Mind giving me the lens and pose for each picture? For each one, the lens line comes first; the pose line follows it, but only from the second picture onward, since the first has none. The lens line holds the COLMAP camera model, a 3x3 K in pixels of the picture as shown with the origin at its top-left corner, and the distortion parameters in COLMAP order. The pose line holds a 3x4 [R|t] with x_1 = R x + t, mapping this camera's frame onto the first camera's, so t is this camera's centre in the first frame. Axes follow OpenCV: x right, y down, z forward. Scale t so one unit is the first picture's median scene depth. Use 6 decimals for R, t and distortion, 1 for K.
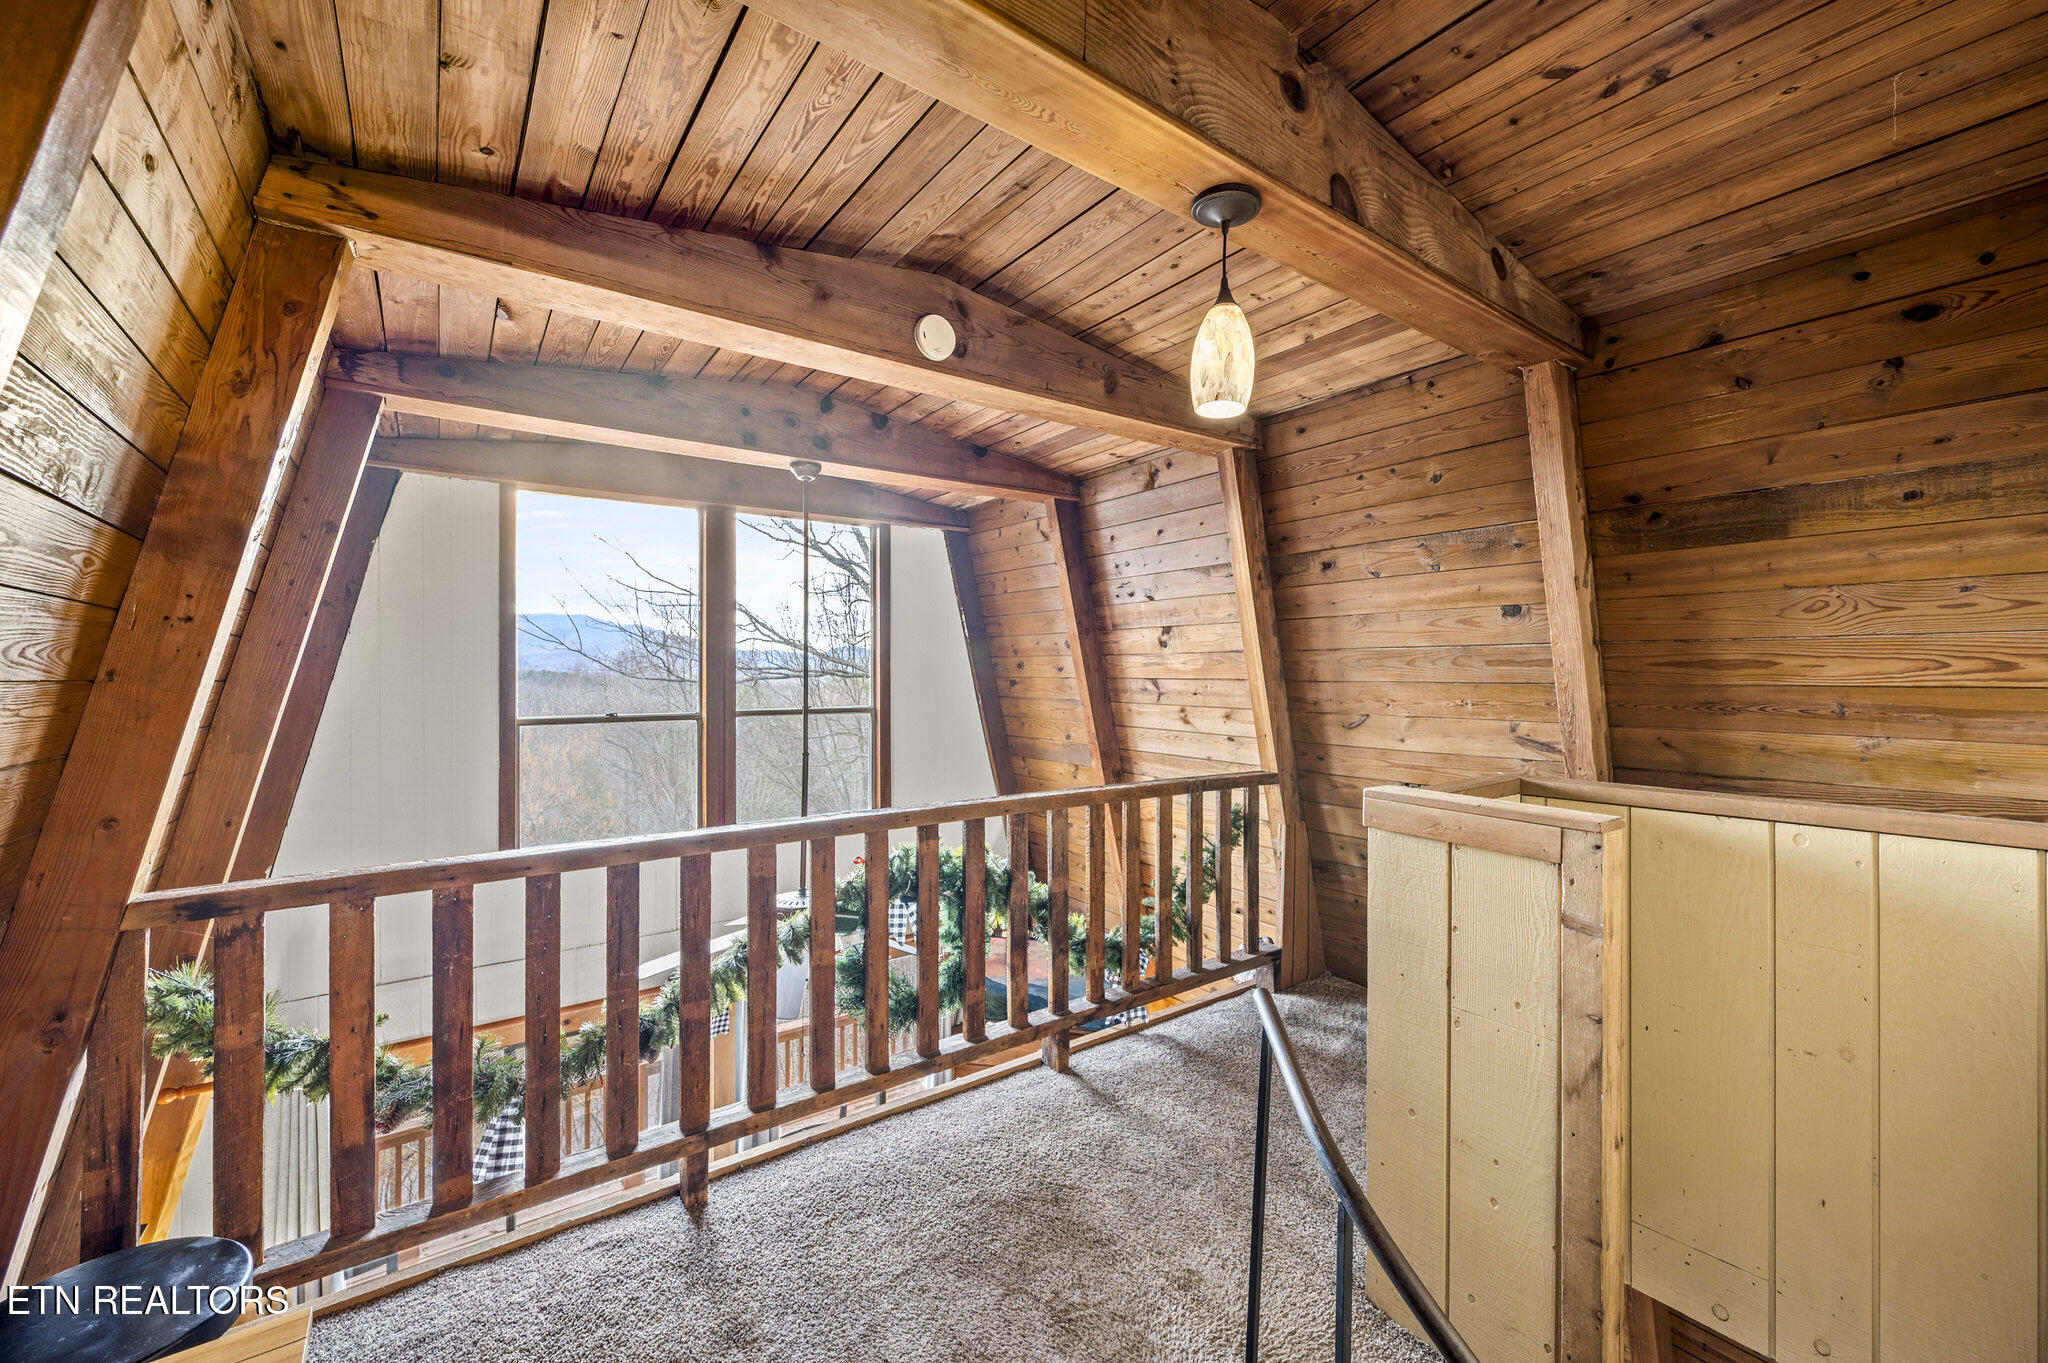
lens RADIAL K [[814.1, 0, 1027.4], [0, 814.1, 674.2], [0, 0, 1]] dist [-0.003710, 0.000989]
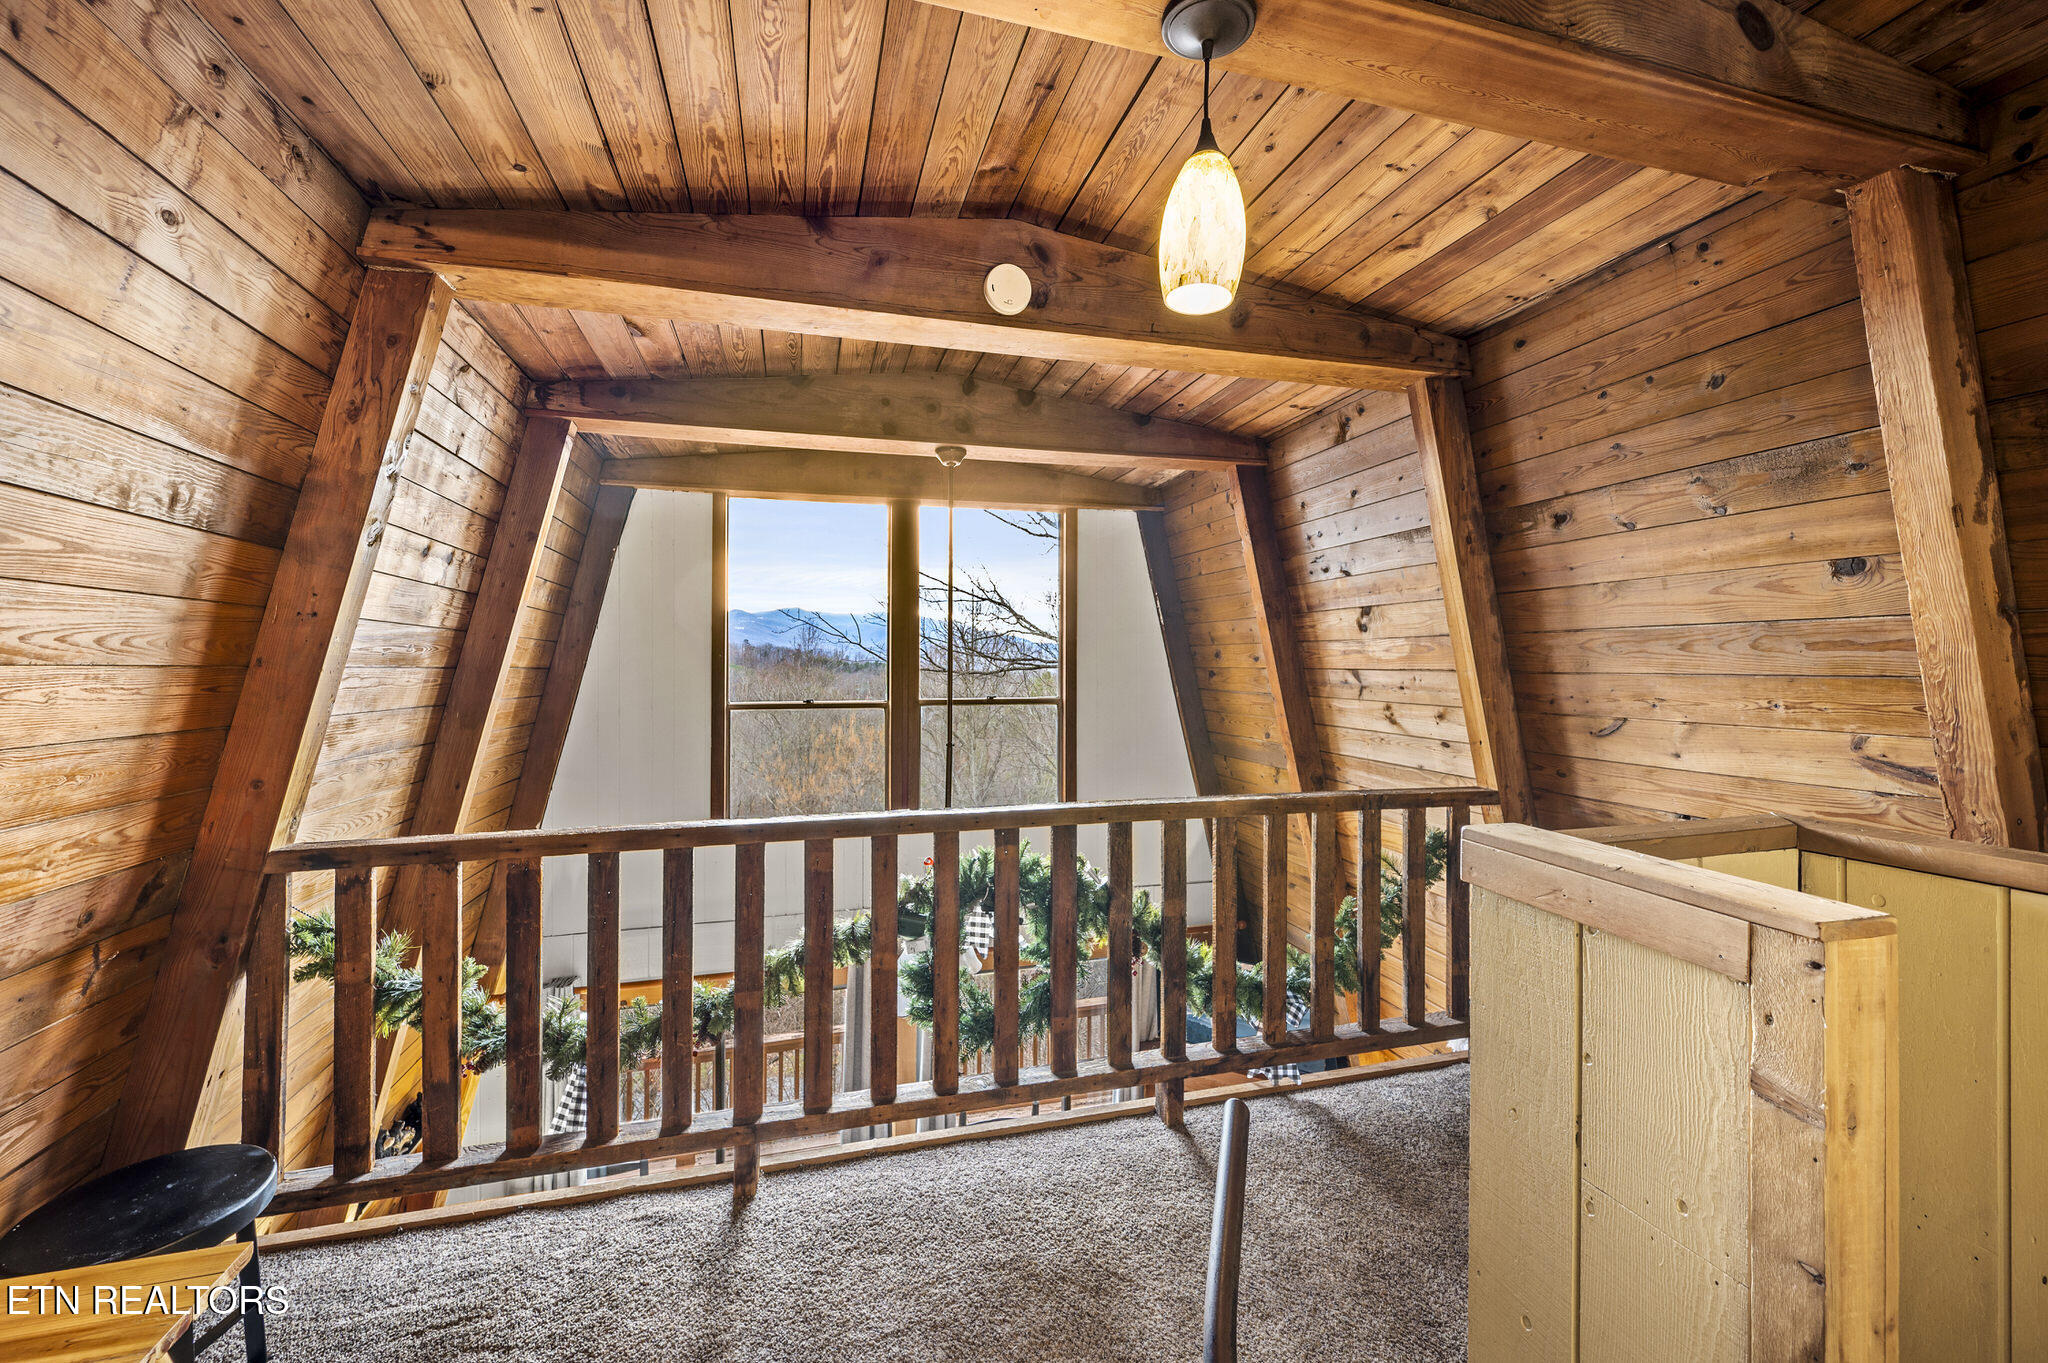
lens RADIAL K [[814.1, 0, 1020.8], [0, 814.1, 664.8], [0, 0, 1]] dist [-0.003710, 0.000989]
pose [[0.936609, 0.000749, -0.350377, 0.206825], [-0.001087, 0.999999, -0.000768, 0.003331], [0.350376, 0.001100, 0.936609, 0.152979]]
